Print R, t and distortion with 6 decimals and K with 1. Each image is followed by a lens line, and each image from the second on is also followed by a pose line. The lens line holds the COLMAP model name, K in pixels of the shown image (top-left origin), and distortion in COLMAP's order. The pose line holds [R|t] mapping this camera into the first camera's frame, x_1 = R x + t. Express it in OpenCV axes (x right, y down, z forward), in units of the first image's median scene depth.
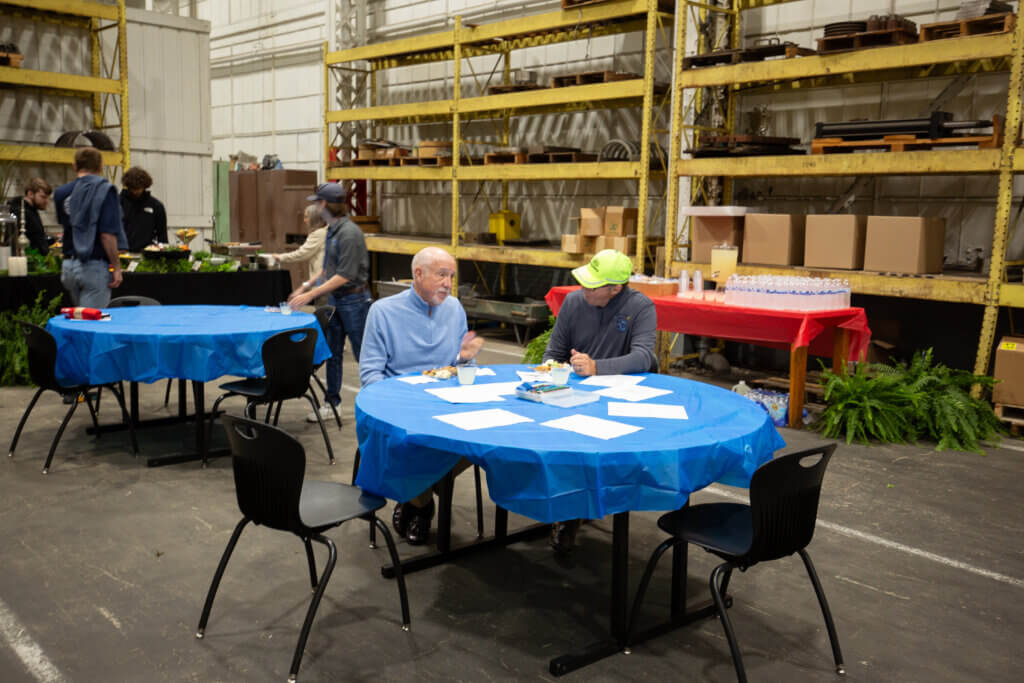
lens RADIAL K [[944.1, 0, 510.4], [0, 944.1, 342.3], [0, 0, 1]] dist [0.029517, 0.000000]
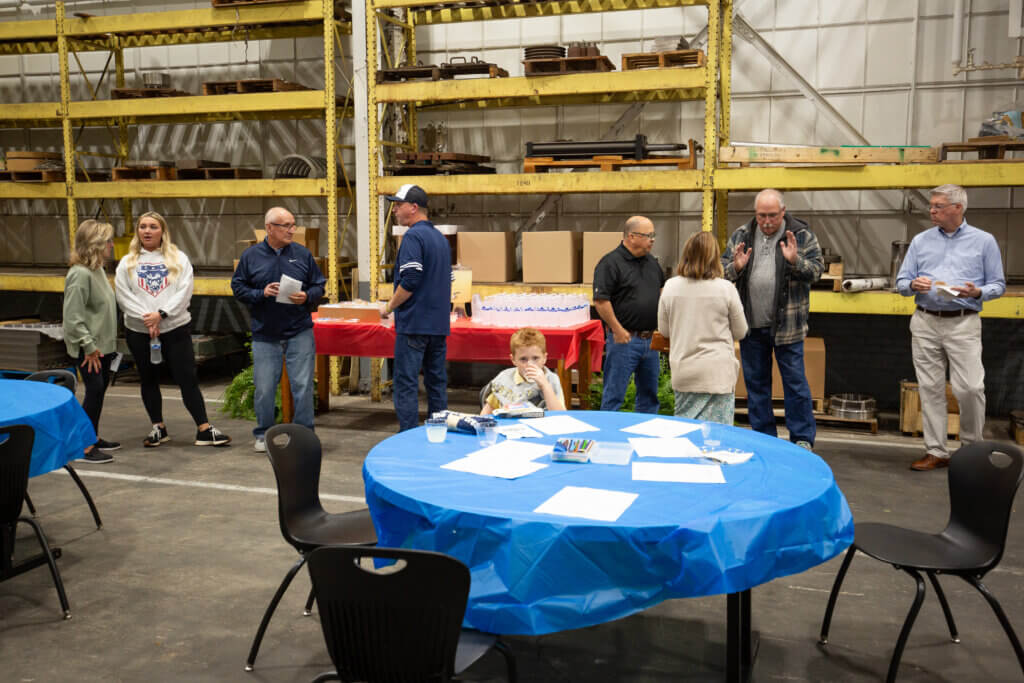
lens RADIAL K [[944.1, 0, 512.3], [0, 944.1, 341.0], [0, 0, 1]] dist [0.029517, 0.000000]
pose [[0.869237, -0.083708, 0.487259, -0.173012], [0.090703, 0.995835, 0.009270, -0.024176], [-0.486005, 0.036138, 0.873209, 0.105180]]
